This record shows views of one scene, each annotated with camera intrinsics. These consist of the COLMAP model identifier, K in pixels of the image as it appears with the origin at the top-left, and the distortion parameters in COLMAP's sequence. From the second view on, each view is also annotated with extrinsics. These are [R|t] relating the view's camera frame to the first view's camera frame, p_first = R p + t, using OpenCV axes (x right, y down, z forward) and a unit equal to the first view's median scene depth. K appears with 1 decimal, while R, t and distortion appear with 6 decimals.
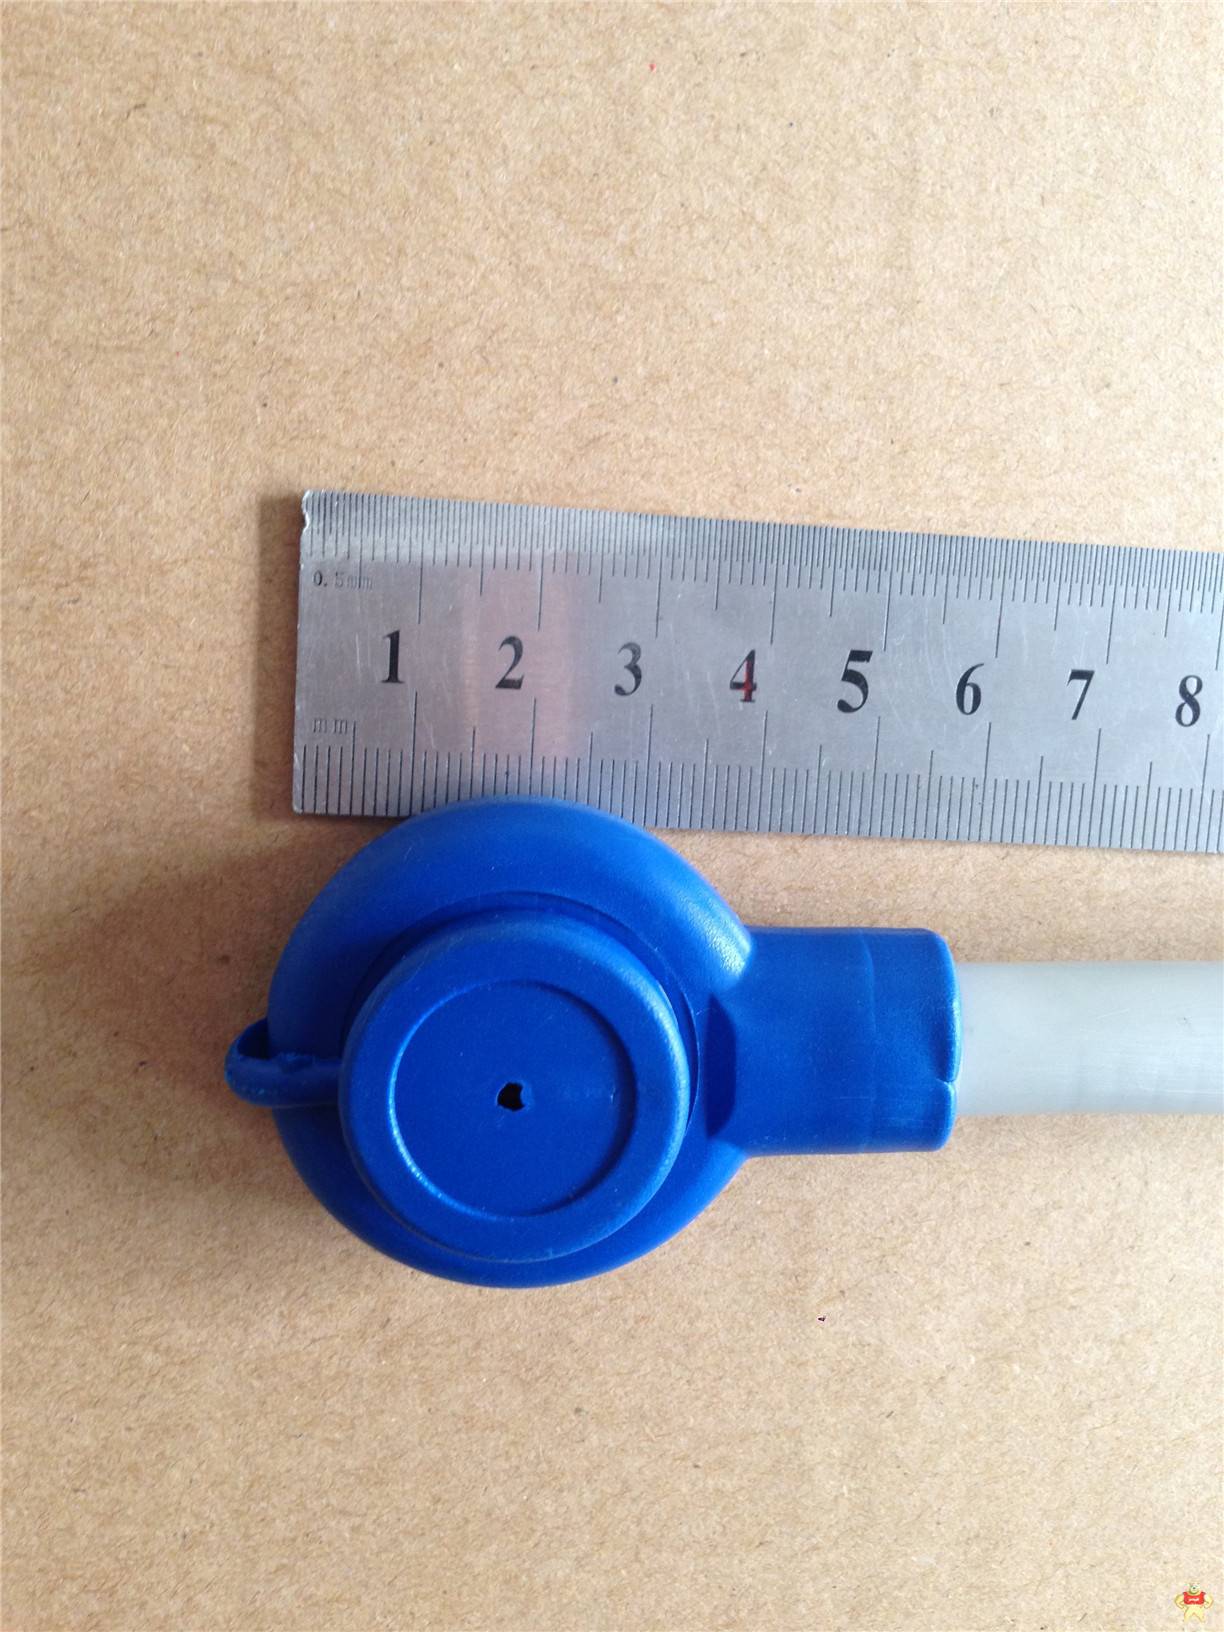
lens RADIAL K [[1572.7, 0, 605.1], [0, 1572.7, 815.6], [0, 0, 1]] dist [0.027669, 0.000000]
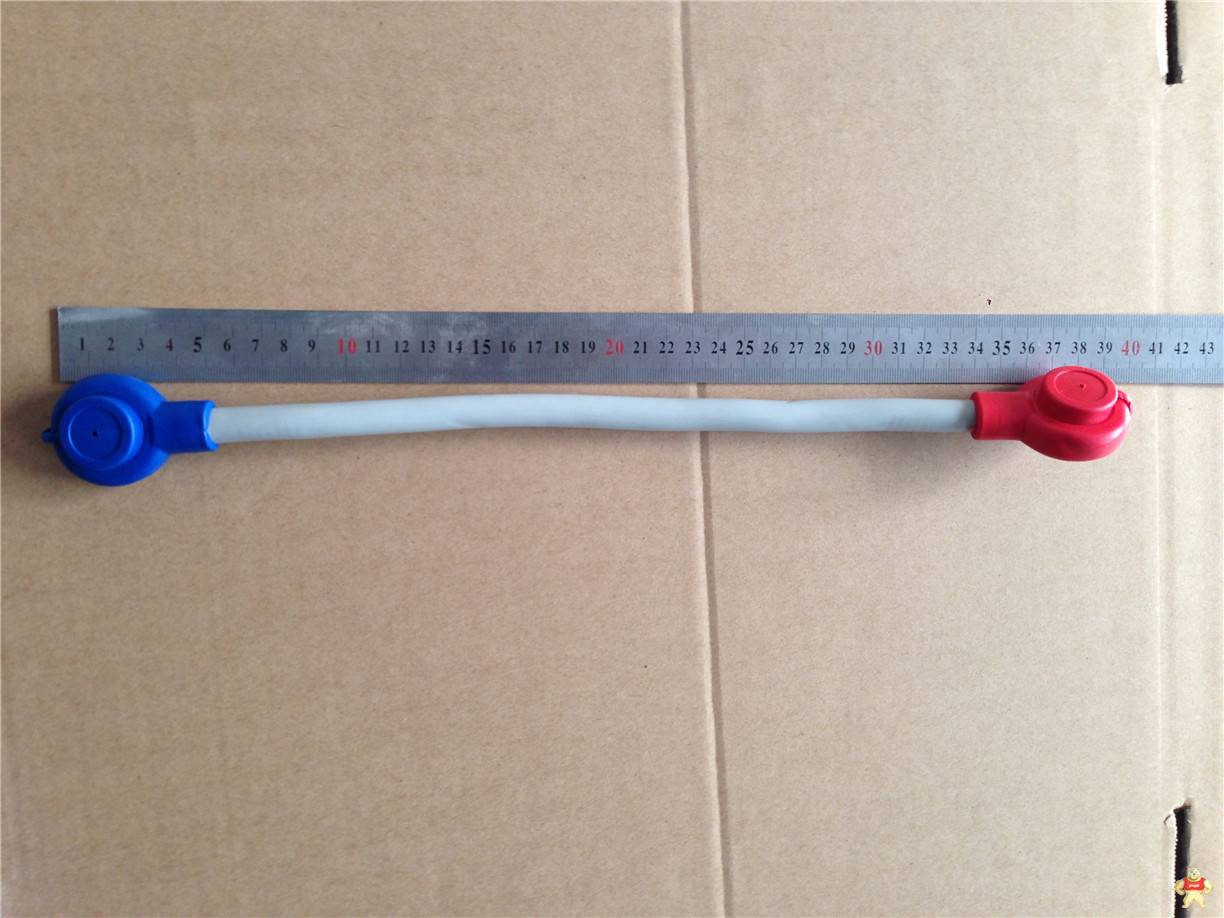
lens RADIAL K [[1179.5, 0, 617.2], [0, 1179.5, 458.3], [0, 0, 1]] dist [0.027669, 0.000000]
pose [[0.998554, -0.053743, -0.001213, 1.290790], [0.053667, 0.997945, -0.035007, 0.397133], [0.003092, 0.034891, 0.999386, -2.192704]]
